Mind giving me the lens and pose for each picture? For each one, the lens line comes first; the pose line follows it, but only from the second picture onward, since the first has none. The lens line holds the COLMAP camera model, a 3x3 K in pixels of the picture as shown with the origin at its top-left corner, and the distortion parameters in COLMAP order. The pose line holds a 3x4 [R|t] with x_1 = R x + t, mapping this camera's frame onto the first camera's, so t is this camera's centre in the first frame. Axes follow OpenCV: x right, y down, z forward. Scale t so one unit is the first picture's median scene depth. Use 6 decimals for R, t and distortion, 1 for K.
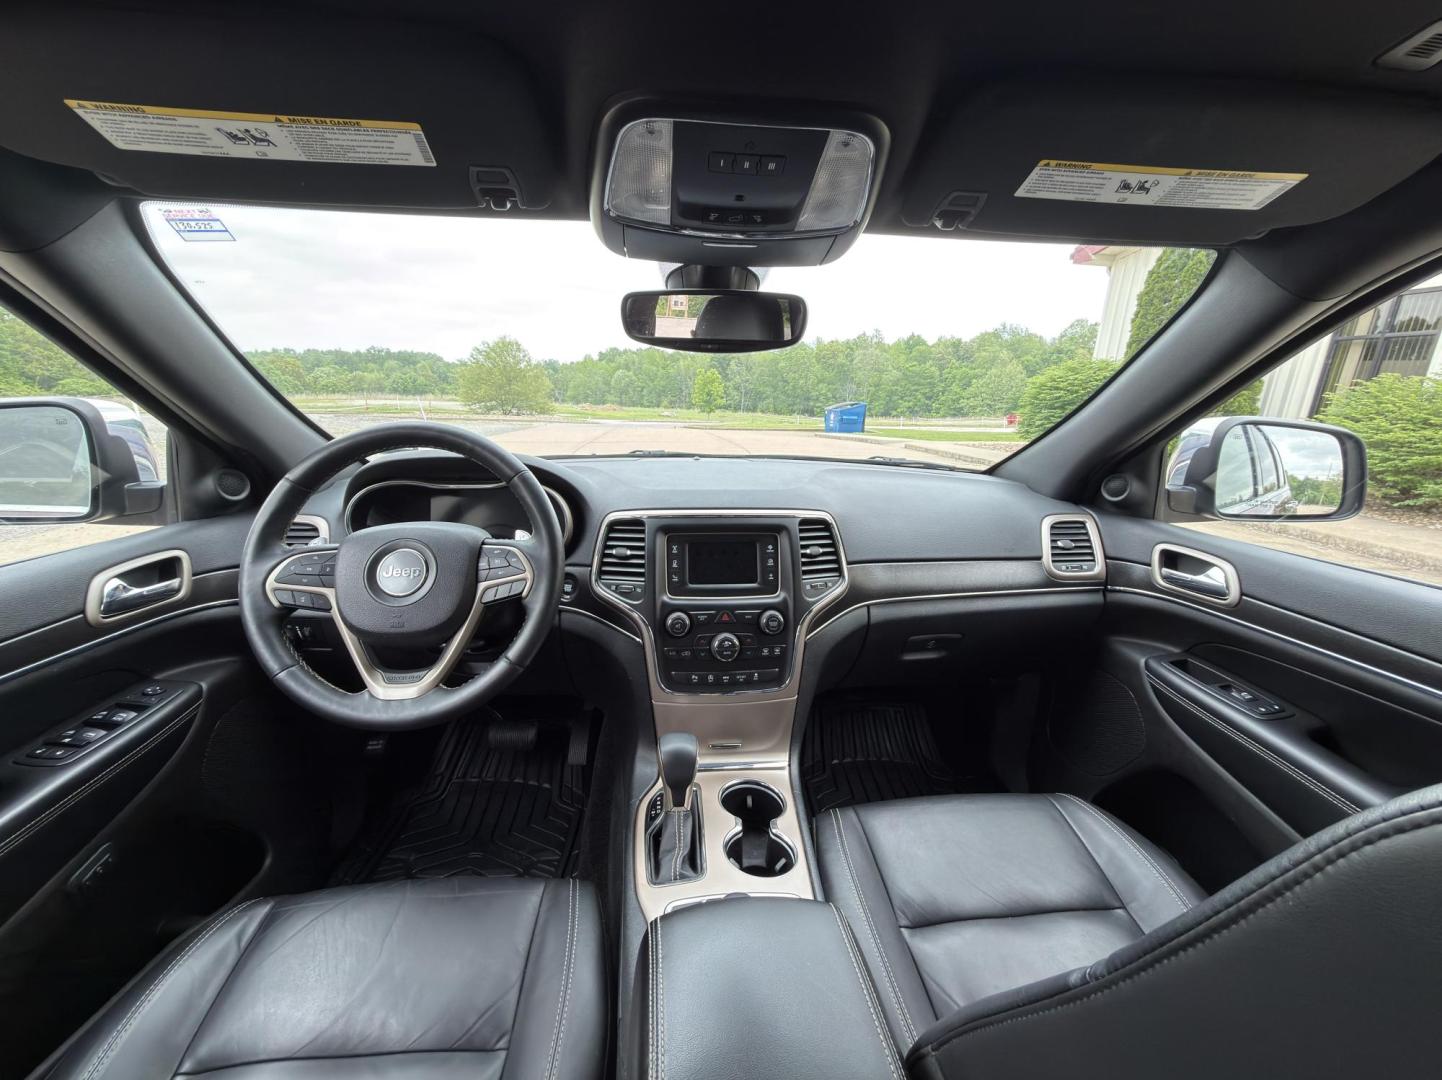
lens RADIAL K [[570.2, 0, 721.0], [0, 570.2, 540.0], [0, 0, 1]] dist [0.000790, -0.000015]
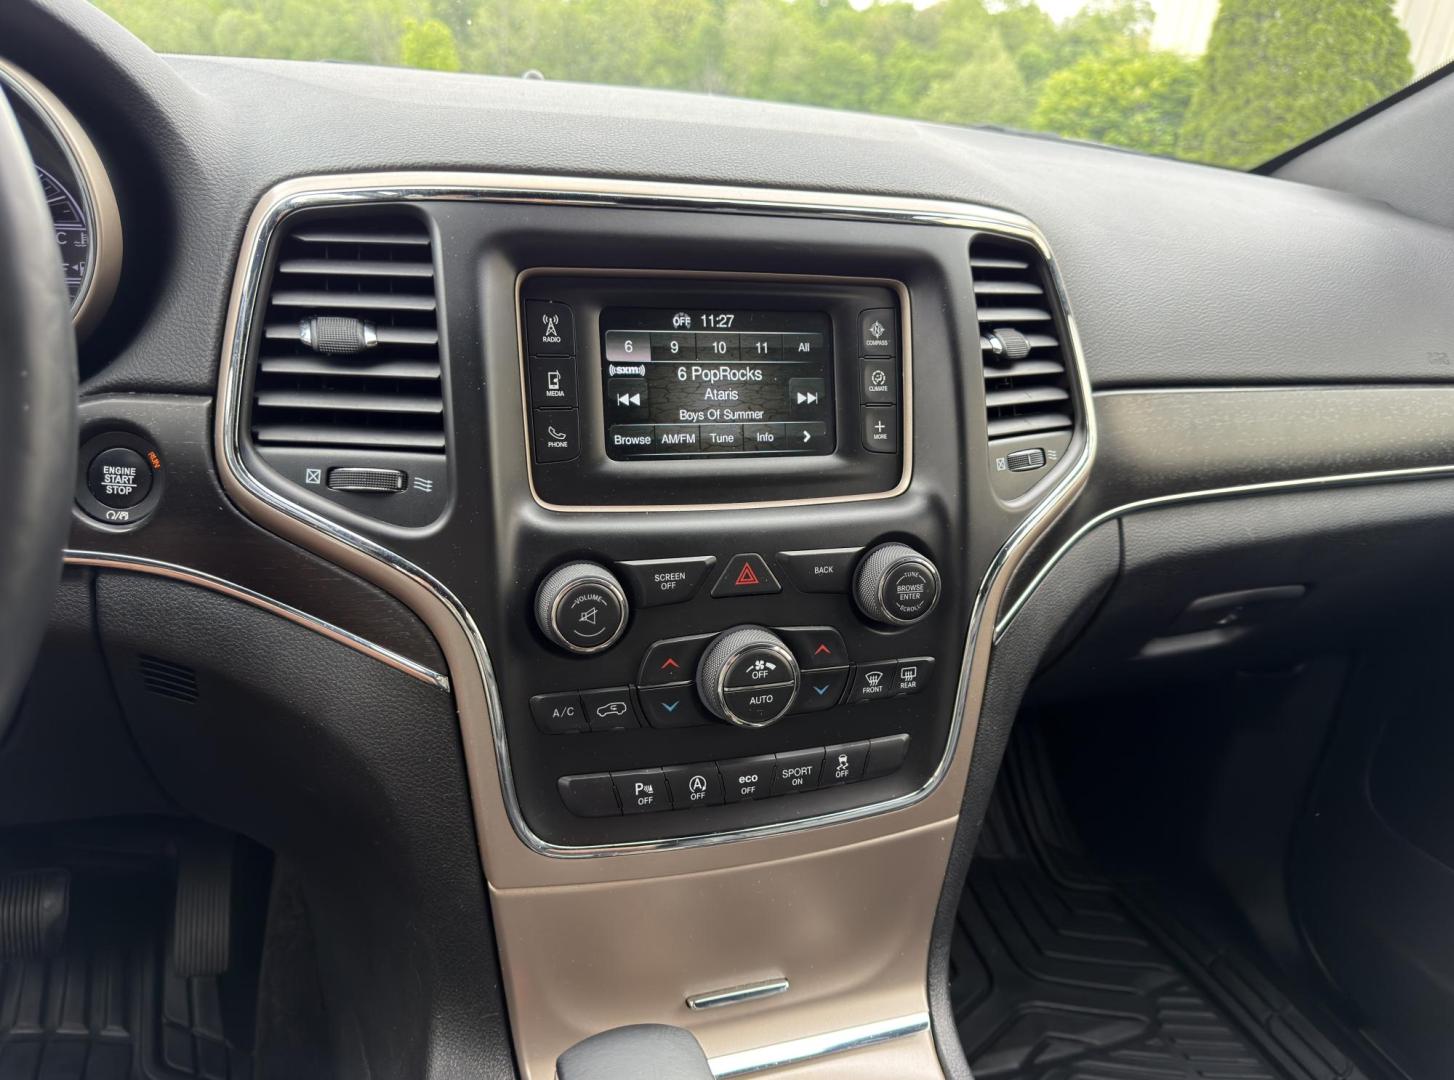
lens RADIAL K [[1030.1, 0, 727.0], [0, 1030.1, 540.0], [0, 0, 1]] dist [0.025519, -0.049642]
pose [[0.968892, -0.032237, 0.245375, -0.123169], [-0.006008, 0.988124, 0.153540, 0.039264], [-0.247411, -0.150238, 0.957192, 0.503670]]
